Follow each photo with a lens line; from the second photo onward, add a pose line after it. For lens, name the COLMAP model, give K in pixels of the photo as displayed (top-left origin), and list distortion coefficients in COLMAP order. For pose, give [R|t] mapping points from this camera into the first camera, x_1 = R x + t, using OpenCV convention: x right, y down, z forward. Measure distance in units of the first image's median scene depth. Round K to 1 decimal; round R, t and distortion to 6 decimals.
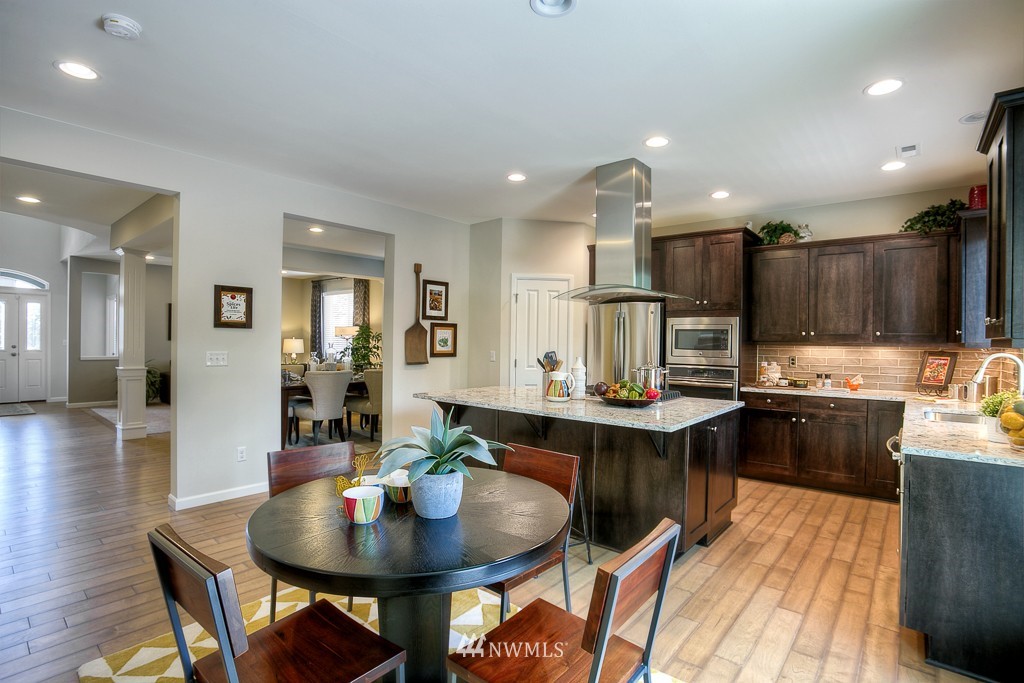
lens RADIAL K [[496.8, 0, 525.7], [0, 496.8, 345.5], [0, 0, 1]] dist [-0.052127, 0.020514]
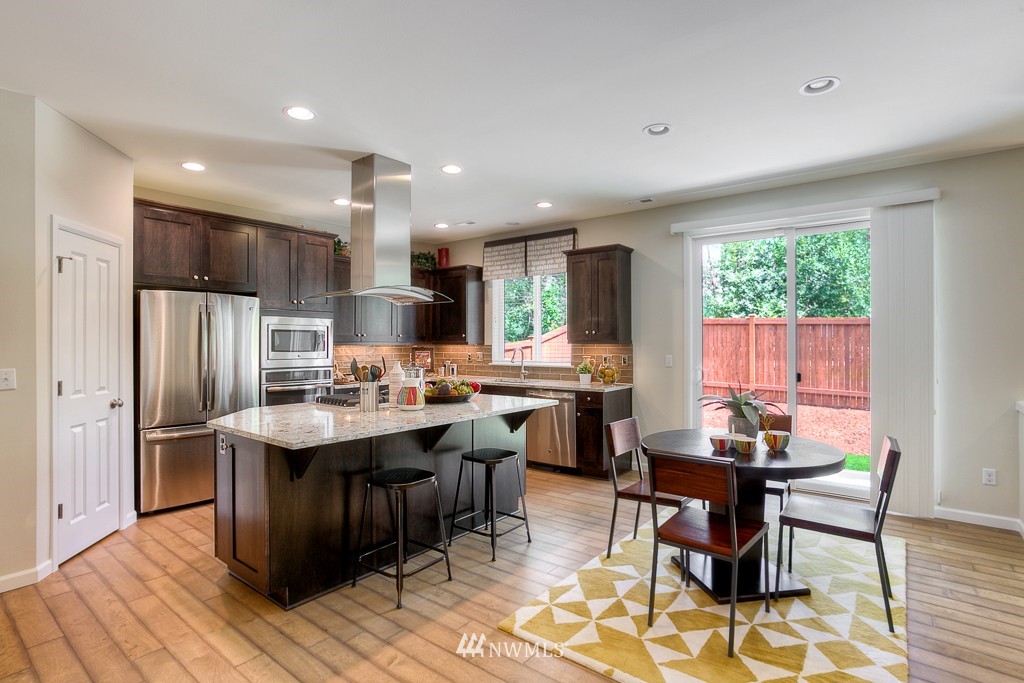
lens RADIAL K [[496.8, 0, 510.4], [0, 496.8, 344.5], [0, 0, 1]] dist [-0.052127, 0.020514]
pose [[-0.022511, -0.013289, 0.999658, -0.689681], [0.009957, 0.999859, 0.013516, -0.015986], [-0.999697, 0.010258, -0.022376, 0.681197]]
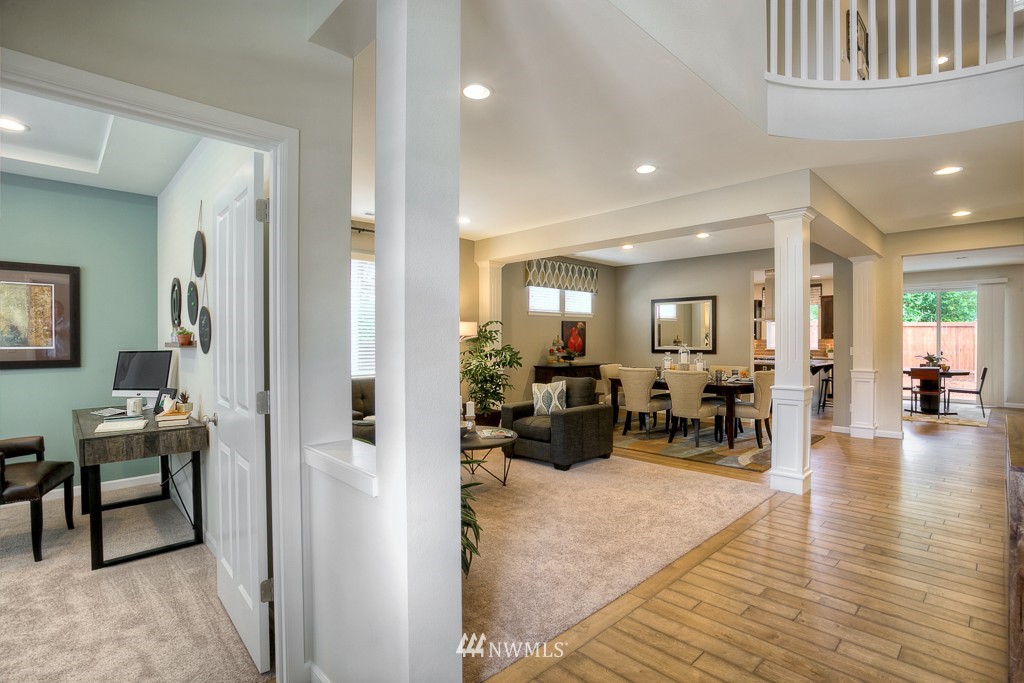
lens RADIAL K [[496.8, 0, 516.4], [0, 496.8, 344.9], [0, 0, 1]] dist [-0.052127, 0.020514]
pose [[0.091360, -0.025389, 0.995494, -2.196440], [0.009835, 0.999649, 0.024592, -0.049060], [-0.995769, 0.007543, 0.091577, 1.893305]]
